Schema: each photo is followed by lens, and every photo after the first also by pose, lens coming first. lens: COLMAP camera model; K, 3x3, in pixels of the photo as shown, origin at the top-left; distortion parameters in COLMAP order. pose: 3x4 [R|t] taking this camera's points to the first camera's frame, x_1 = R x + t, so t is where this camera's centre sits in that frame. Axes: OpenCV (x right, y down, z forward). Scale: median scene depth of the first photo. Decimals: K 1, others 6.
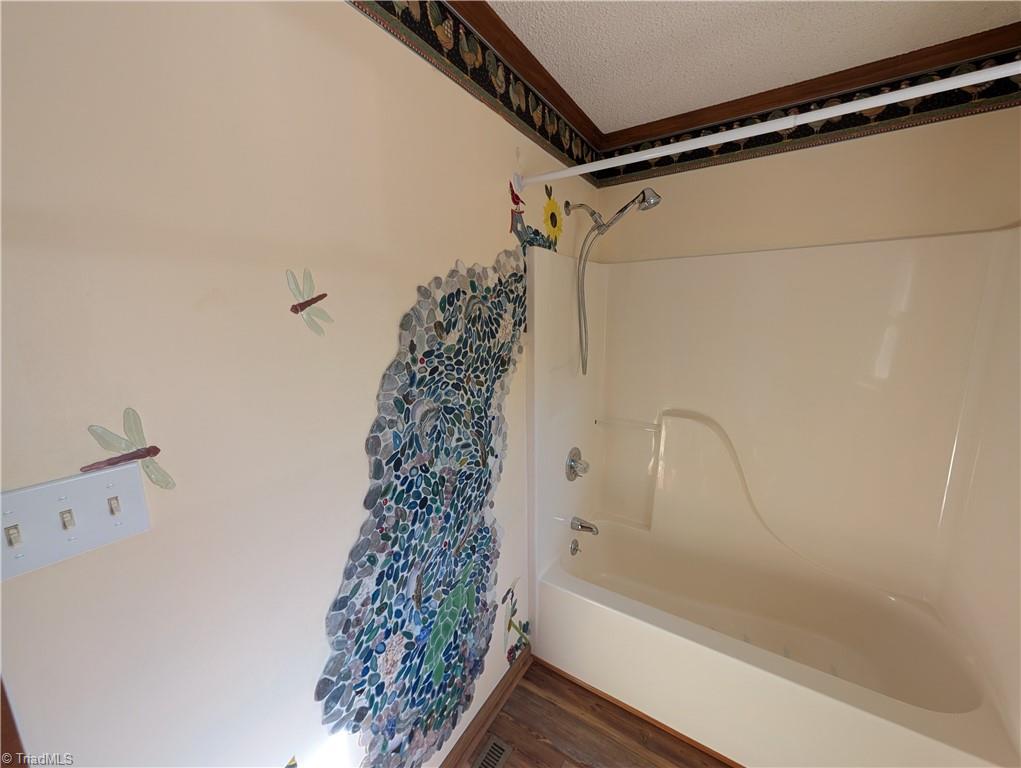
lens RADIAL K [[383.7, 0, 508.1], [0, 383.7, 383.4], [0, 0, 1]] dist [-0.000351, 0.000216]
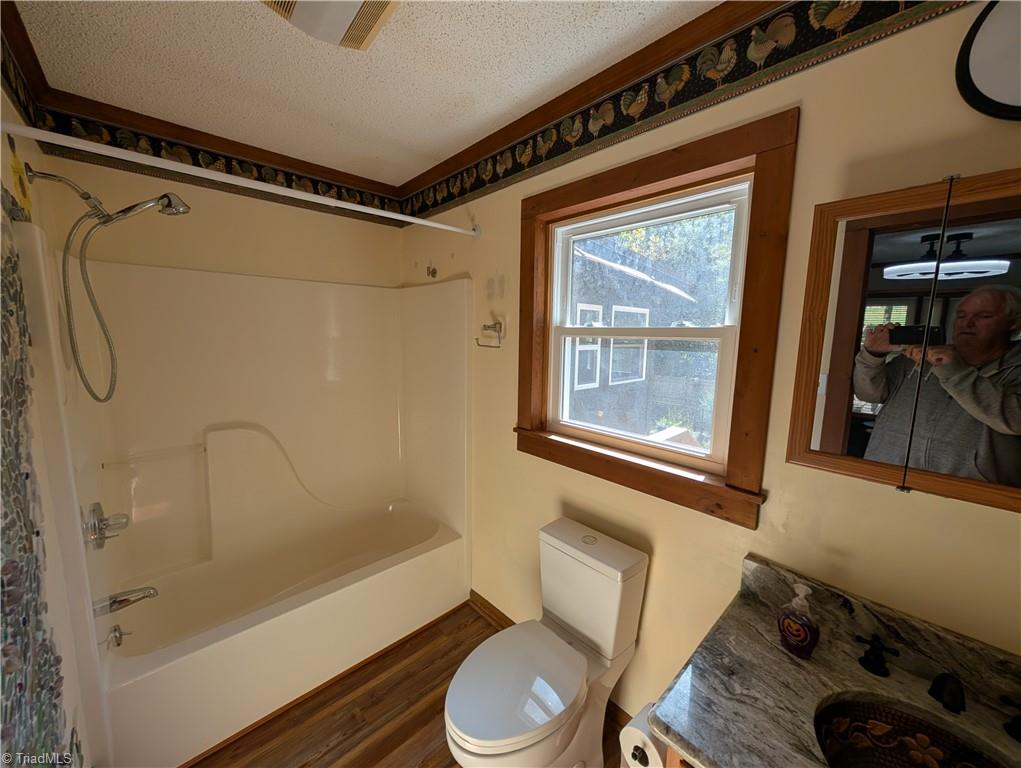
lens RADIAL K [[383.7, 0, 508.1], [0, 383.7, 383.4], [0, 0, 1]] dist [-0.000351, 0.000216]
pose [[0.241892, -0.103458, 0.964772, -0.440133], [0.152426, 0.986006, 0.067519, 0.015704], [-0.958256, 0.130724, 0.254276, 0.030249]]
